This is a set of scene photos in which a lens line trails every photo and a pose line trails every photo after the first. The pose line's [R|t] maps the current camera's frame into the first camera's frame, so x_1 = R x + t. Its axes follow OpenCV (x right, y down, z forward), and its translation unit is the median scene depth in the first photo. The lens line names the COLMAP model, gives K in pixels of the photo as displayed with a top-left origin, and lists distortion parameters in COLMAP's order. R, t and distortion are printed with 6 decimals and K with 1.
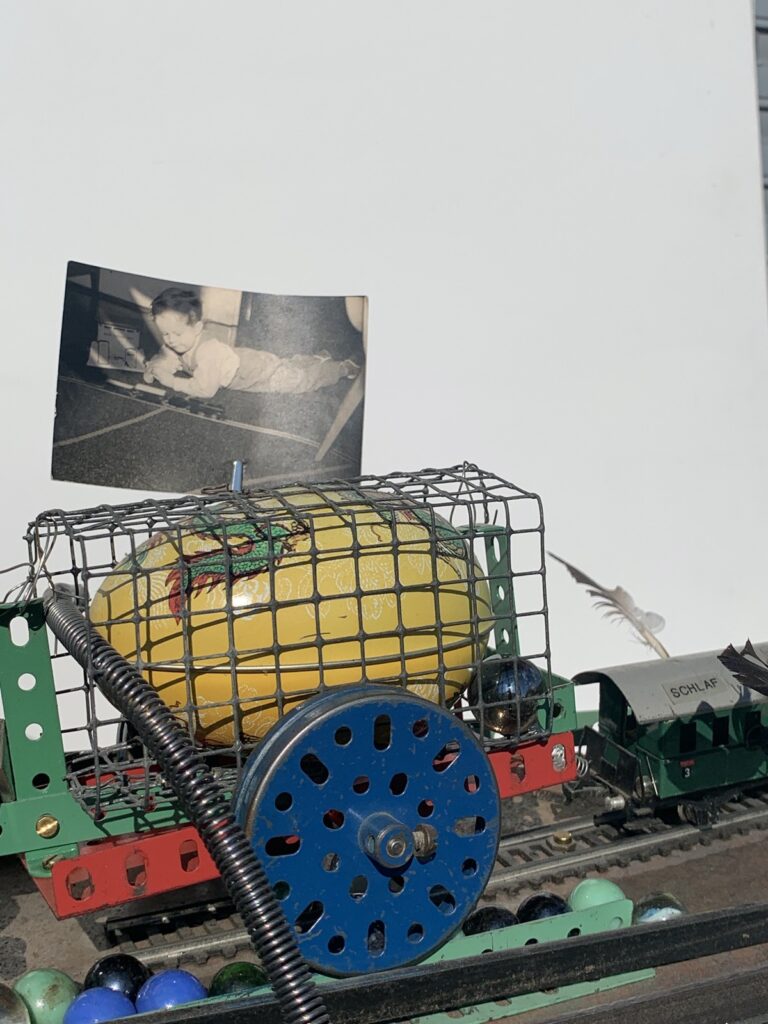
lens RADIAL K [[1462.8, 0, 386.9], [0, 1462.8, 511.2], [0, 0, 1]] dist [-0.031666, 0.000000]
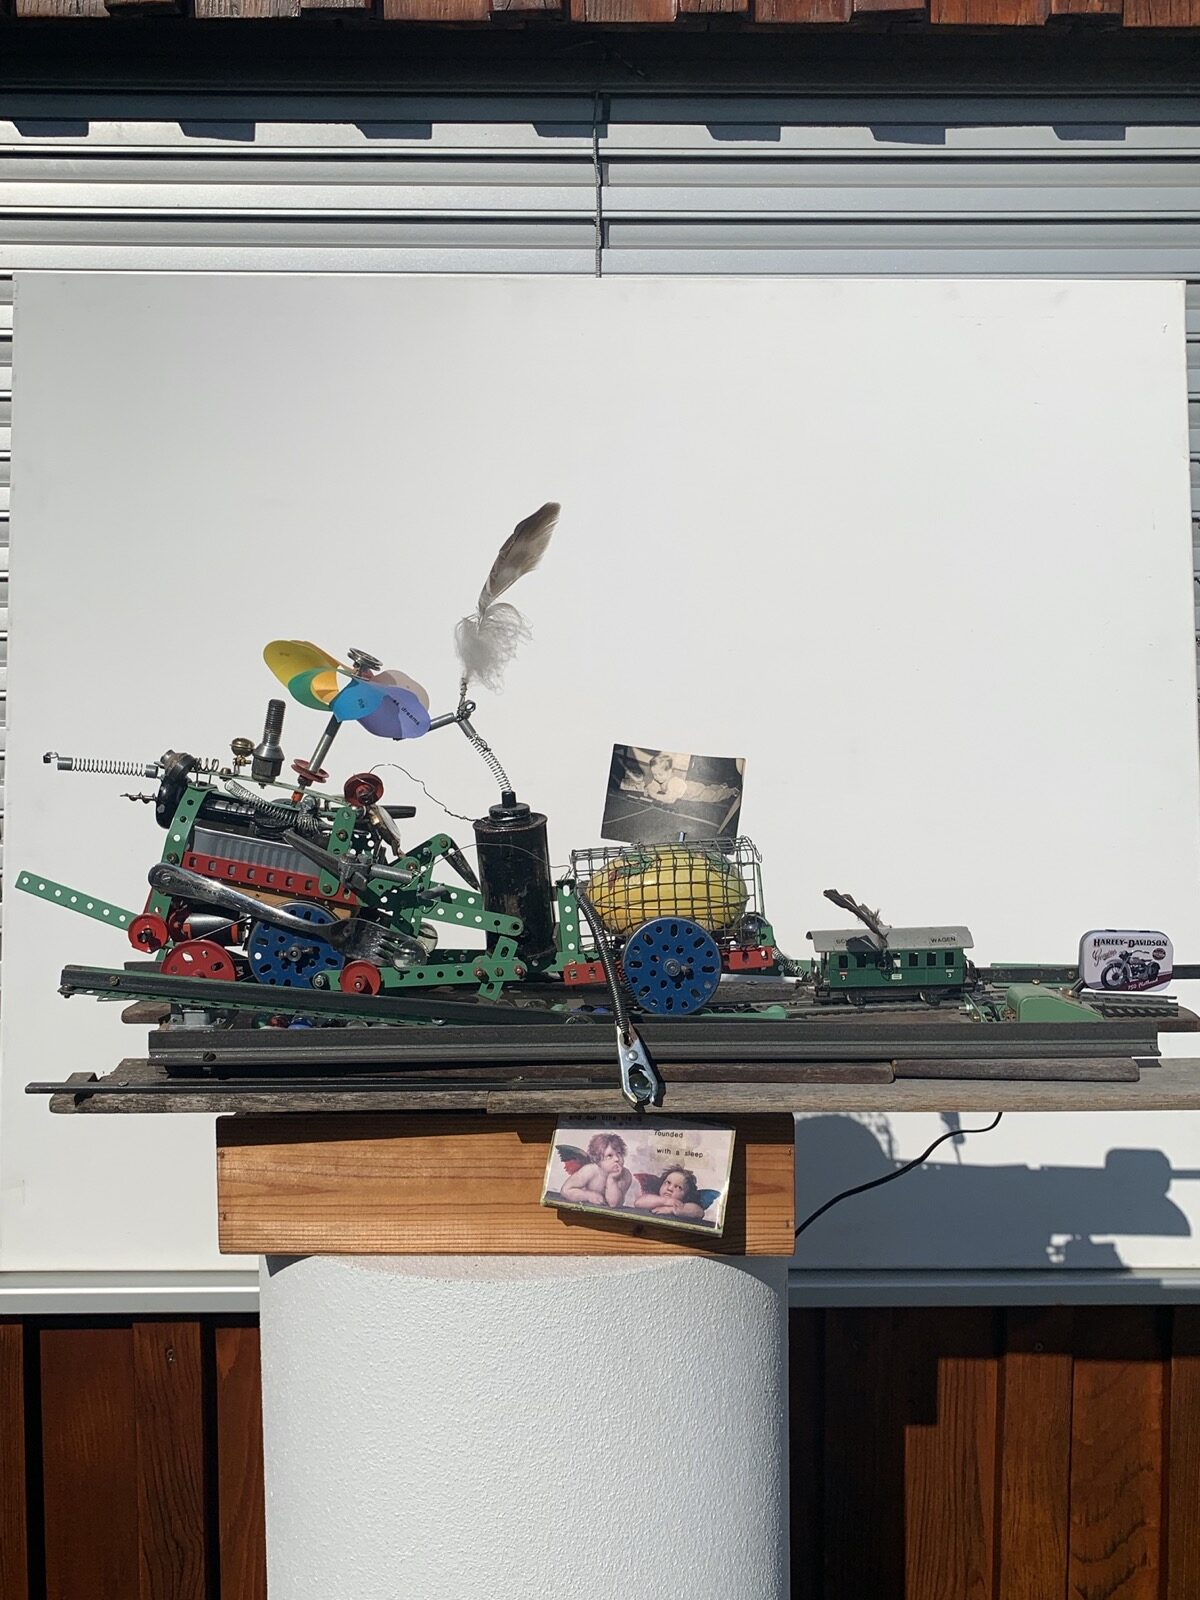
lens RADIAL K [[1444.8, 0, 600.1], [0, 1444.8, 811.2], [0, 0, 1]] dist [0.002609, 0.000690]
pose [[0.926814, 0.024405, -0.374726, 0.620711], [-0.037738, 0.998887, -0.028284, 0.002217], [0.373619, 0.040355, 0.926704, -1.128188]]
